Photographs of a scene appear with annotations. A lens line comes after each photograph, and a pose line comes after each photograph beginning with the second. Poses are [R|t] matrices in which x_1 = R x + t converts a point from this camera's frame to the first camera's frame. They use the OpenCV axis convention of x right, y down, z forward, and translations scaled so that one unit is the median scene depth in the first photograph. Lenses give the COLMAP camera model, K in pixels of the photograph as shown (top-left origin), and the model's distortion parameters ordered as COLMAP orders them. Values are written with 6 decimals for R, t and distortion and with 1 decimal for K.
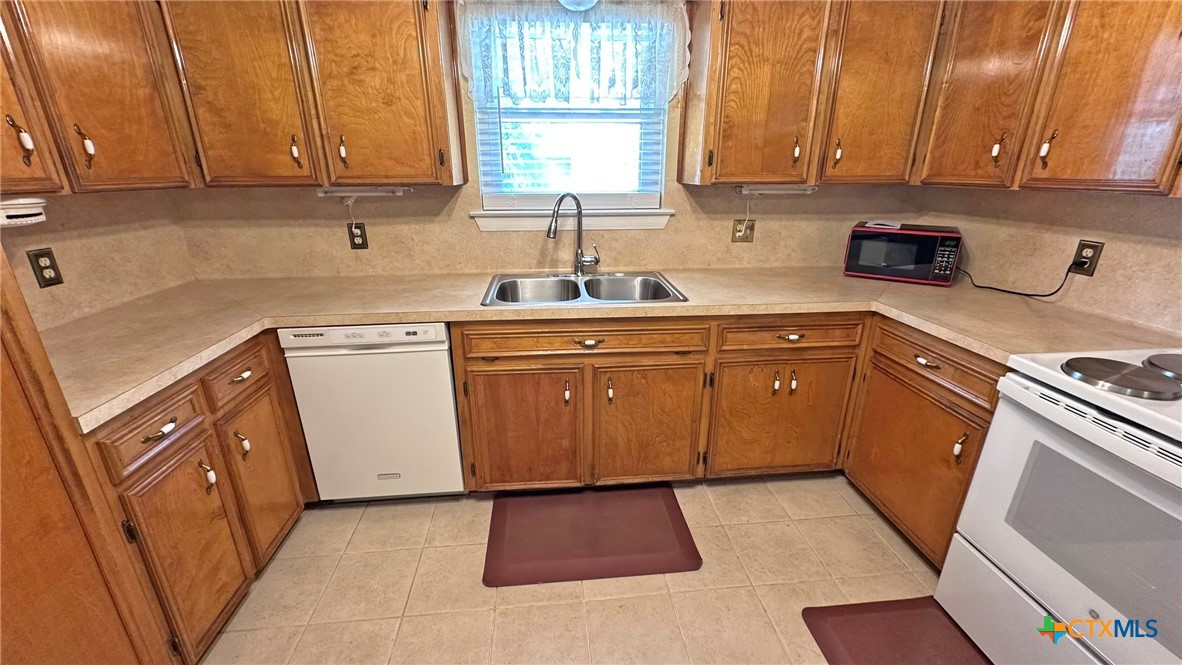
lens RADIAL K [[472.3, 0, 590.1], [0, 472.3, 331.1], [0, 0, 1]] dist [-0.006328, 0.001884]
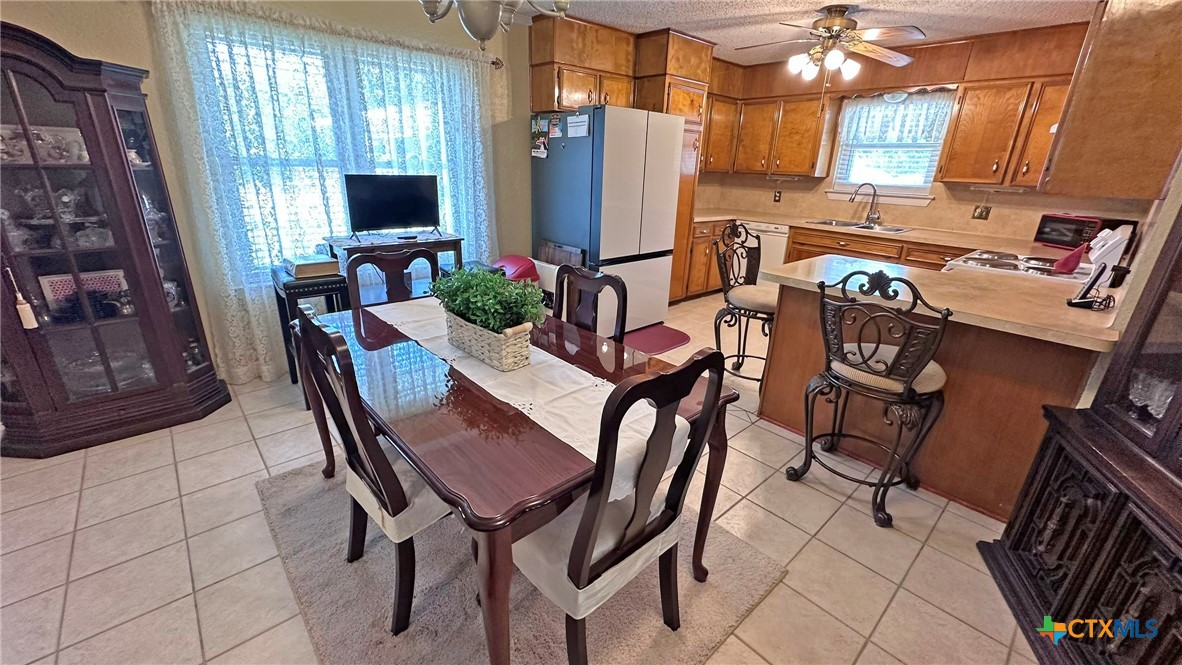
lens RADIAL K [[472.3, 0, 588.7], [0, 472.3, 331.4], [0, 0, 1]] dist [-0.006328, 0.001884]
pose [[0.586326, 0.291027, -0.755993, 1.096422], [-0.300463, 0.944799, 0.130679, 0.482686], [0.752292, 0.150527, 0.641403, -1.331327]]
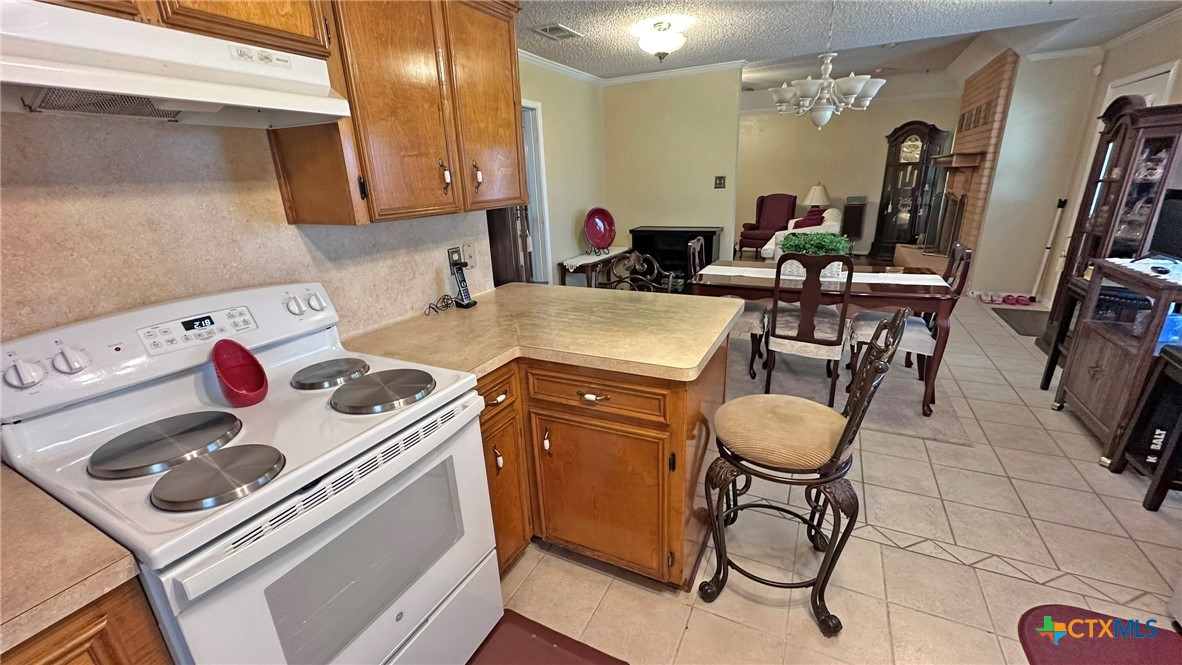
lens RADIAL K [[472.3, 0, 590.1], [0, 472.3, 331.6], [0, 0, 1]] dist [-0.006328, 0.001884]
pose [[-0.843017, -0.129941, 0.521955, 0.137886], [0.216943, 0.805816, 0.550995, -0.228836], [-0.492197, 0.577733, -0.651127, 0.626345]]
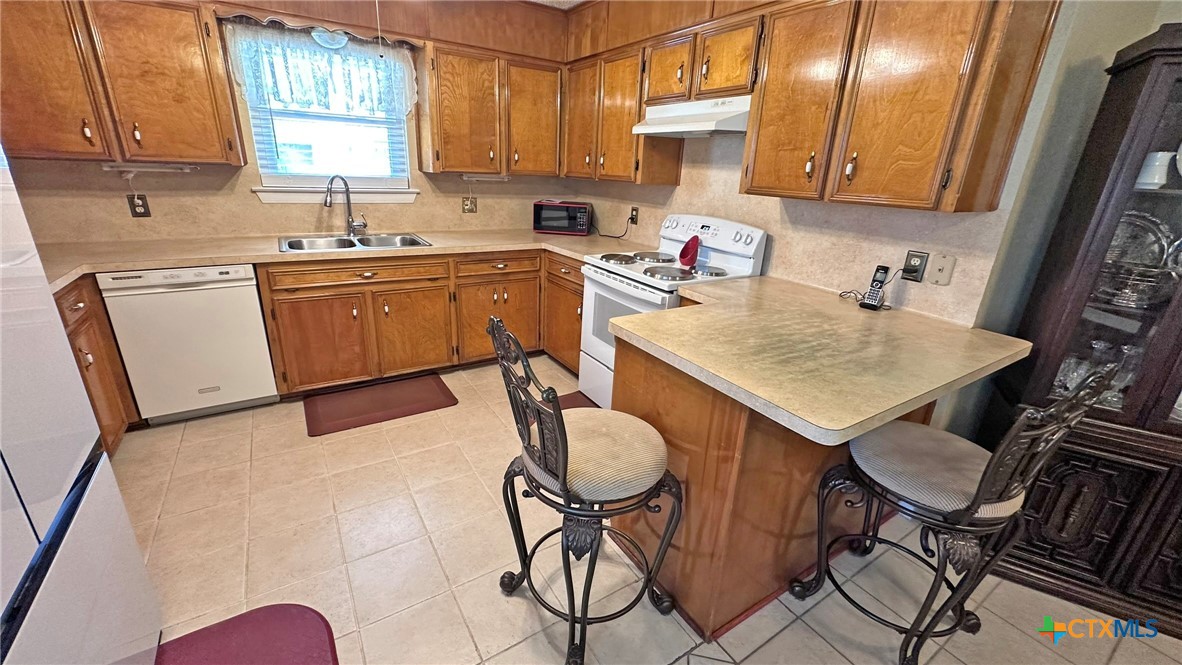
lens RADIAL K [[472.3, 0, 590.3], [0, 472.3, 331.2], [0, 0, 1]] dist [-0.006328, 0.001884]
pose [[0.890413, -0.109596, 0.441762, -0.048359], [0.104707, 0.993869, 0.035520, 0.208844], [-0.442946, 0.014628, 0.896429, -0.614690]]
